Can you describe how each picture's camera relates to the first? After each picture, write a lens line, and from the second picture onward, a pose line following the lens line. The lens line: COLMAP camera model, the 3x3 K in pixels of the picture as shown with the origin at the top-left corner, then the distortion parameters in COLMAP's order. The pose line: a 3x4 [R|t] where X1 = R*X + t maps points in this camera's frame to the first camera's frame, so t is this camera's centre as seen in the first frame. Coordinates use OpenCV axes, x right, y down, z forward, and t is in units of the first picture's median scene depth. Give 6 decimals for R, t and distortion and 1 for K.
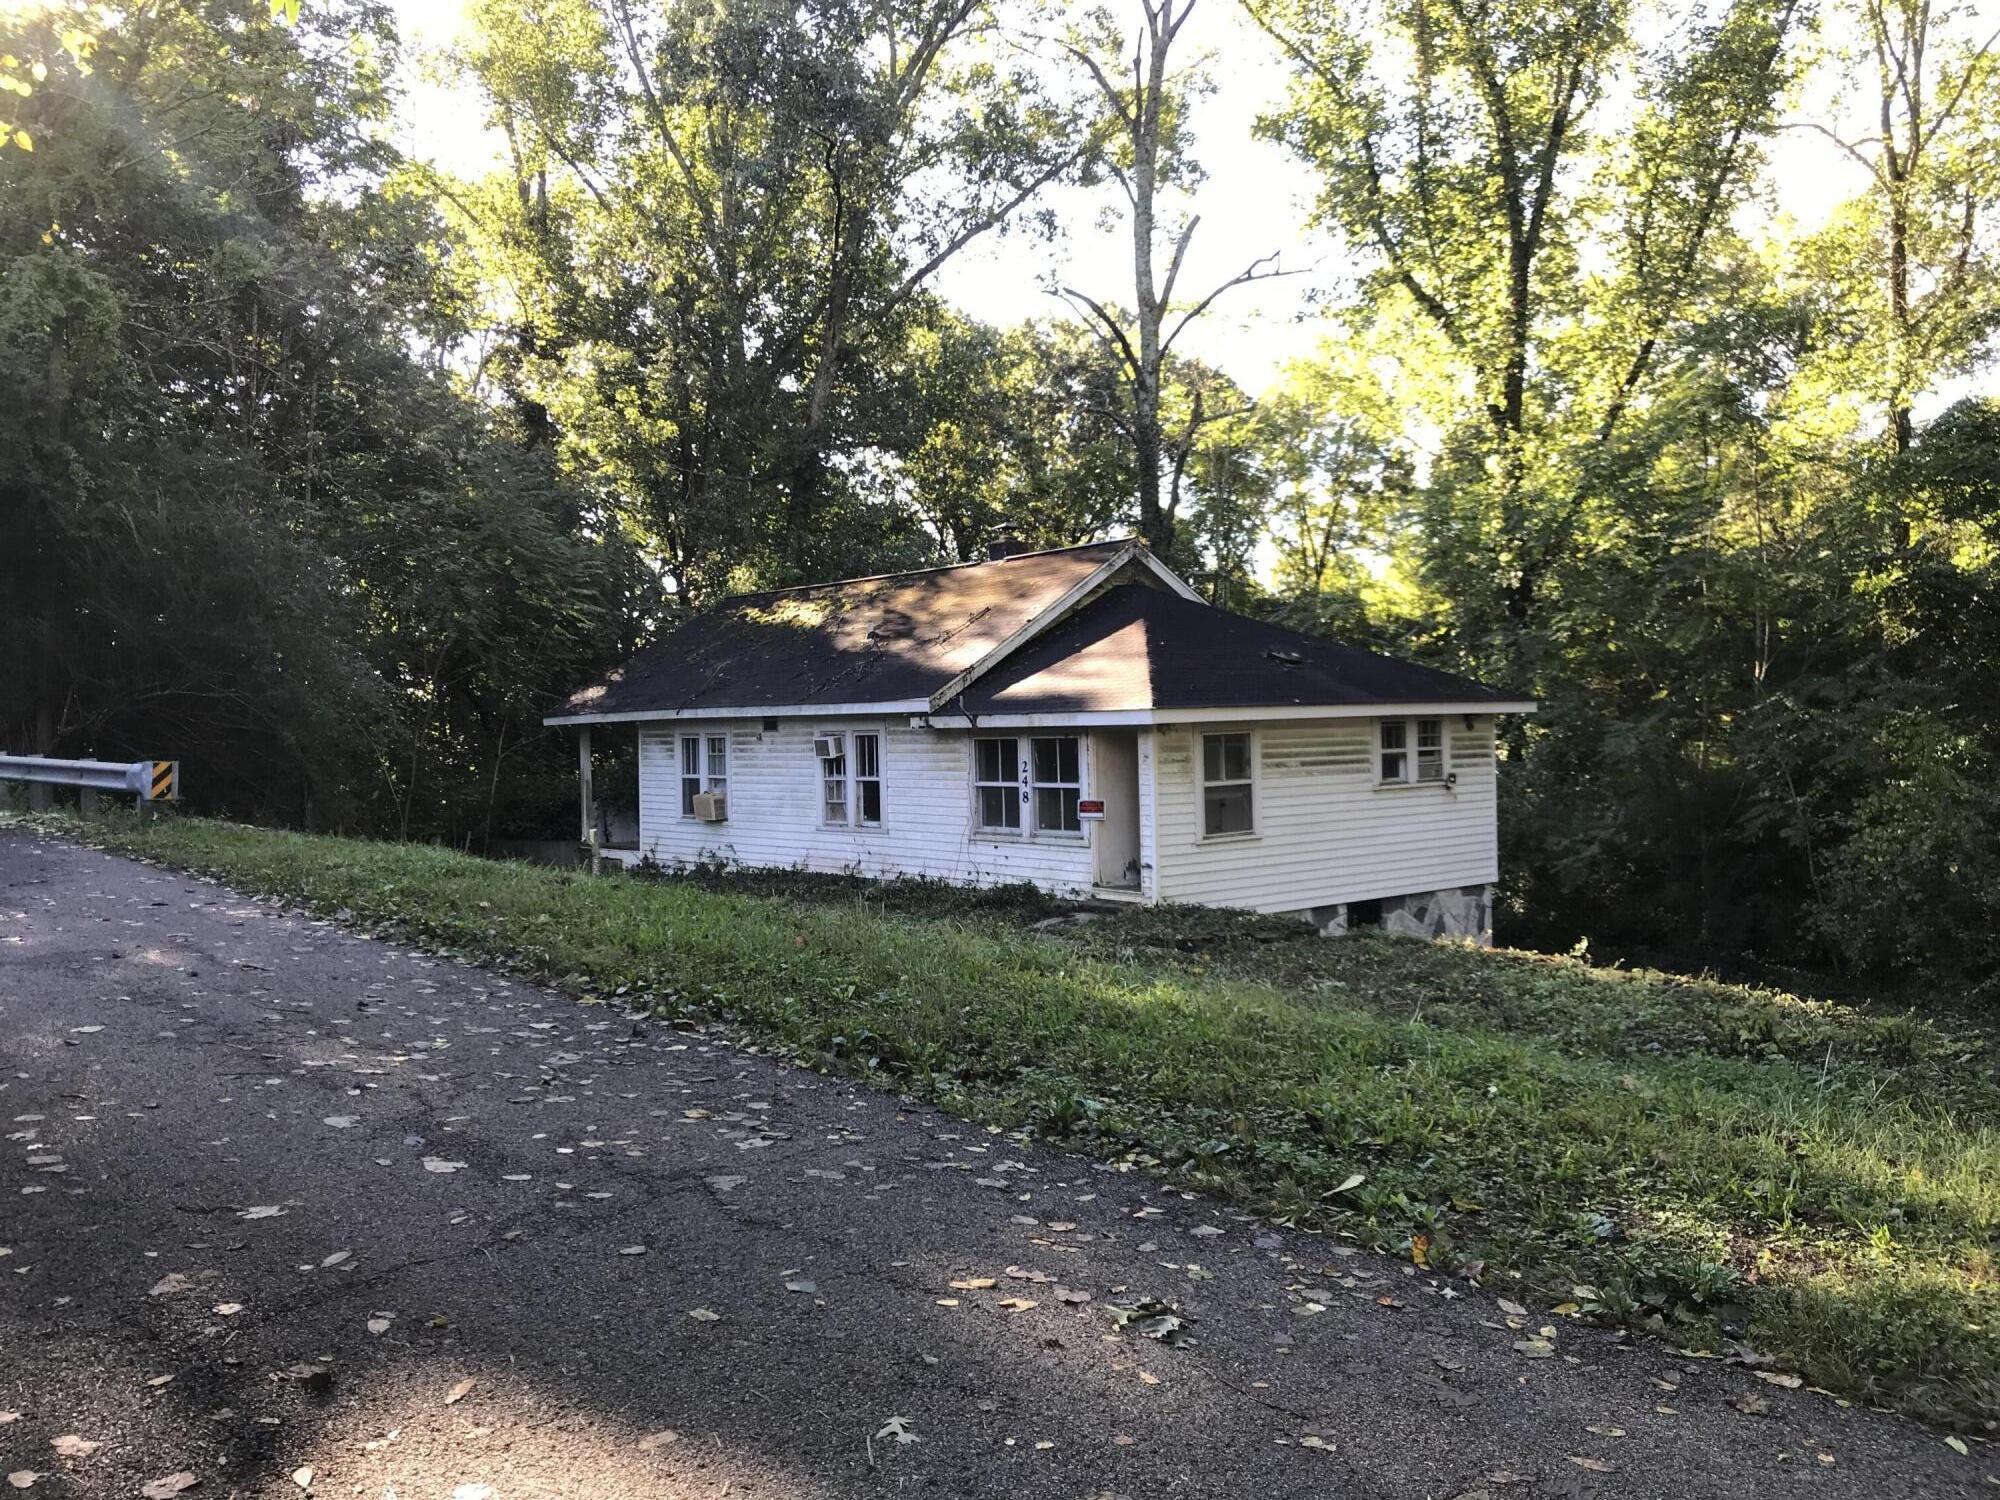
lens RADIAL K [[1619.2, 0, 1002.5], [0, 1619.2, 748.2], [0, 0, 1]] dist [0.017245, -0.001054]
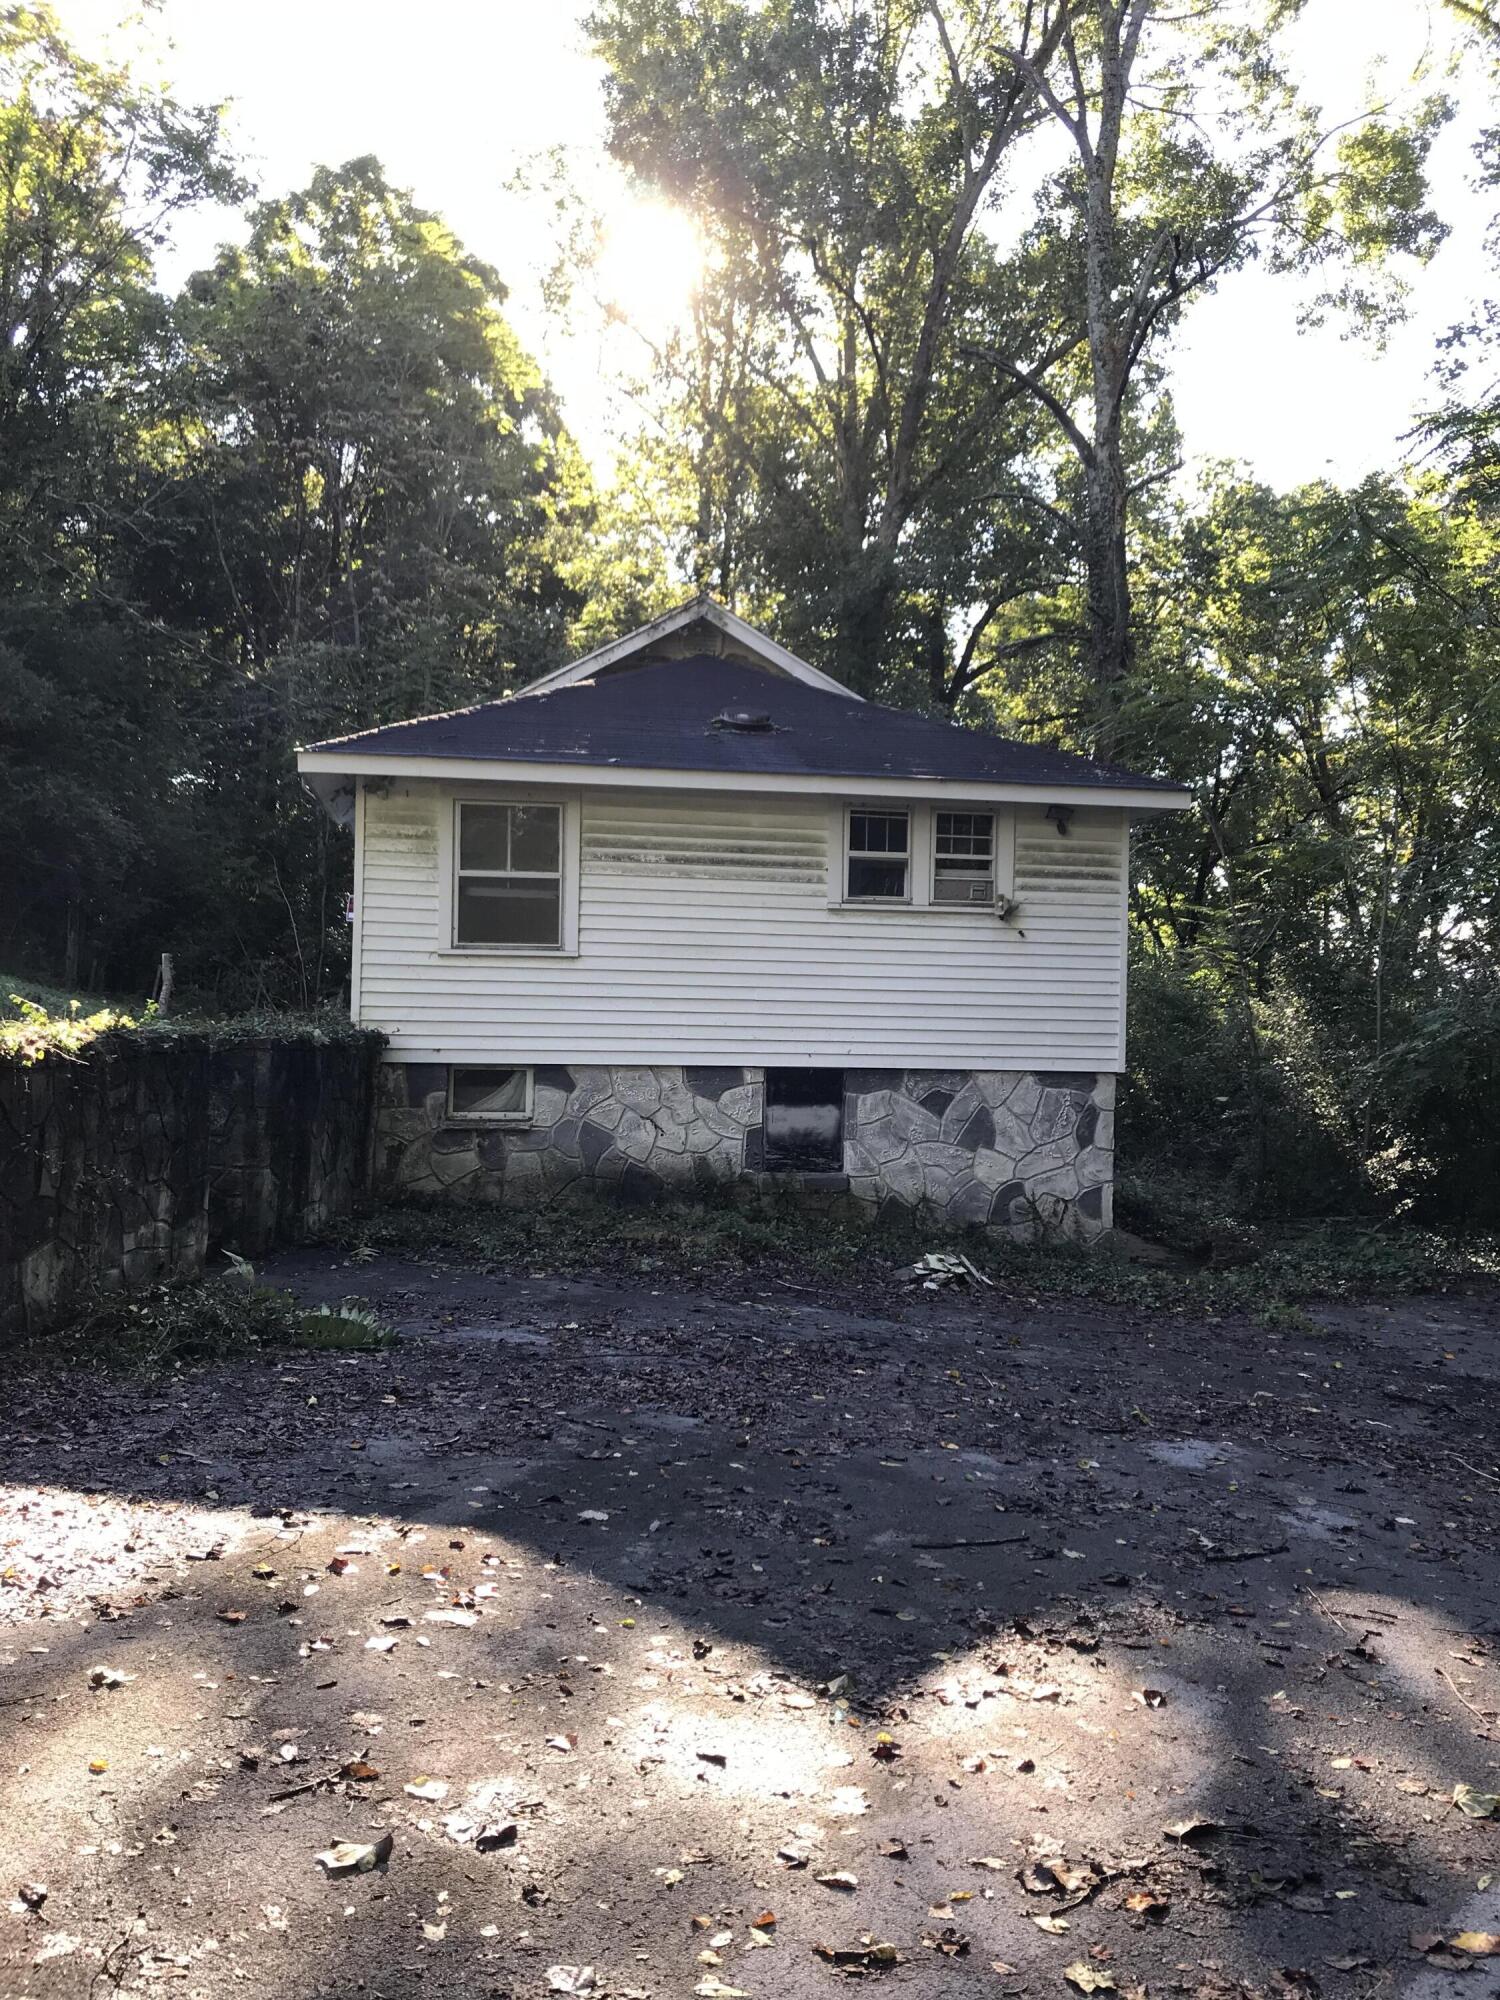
lens RADIAL K [[1619.2, 0, 749.4], [0, 1619.2, 1002.2], [0, 0, 1]] dist [0.017245, -0.001054]
pose [[0.871495, 0.044233, -0.488405, 0.527178], [-0.047996, 0.998836, 0.004818, 0.062358], [0.488050, 0.019243, 0.872604, 0.381896]]
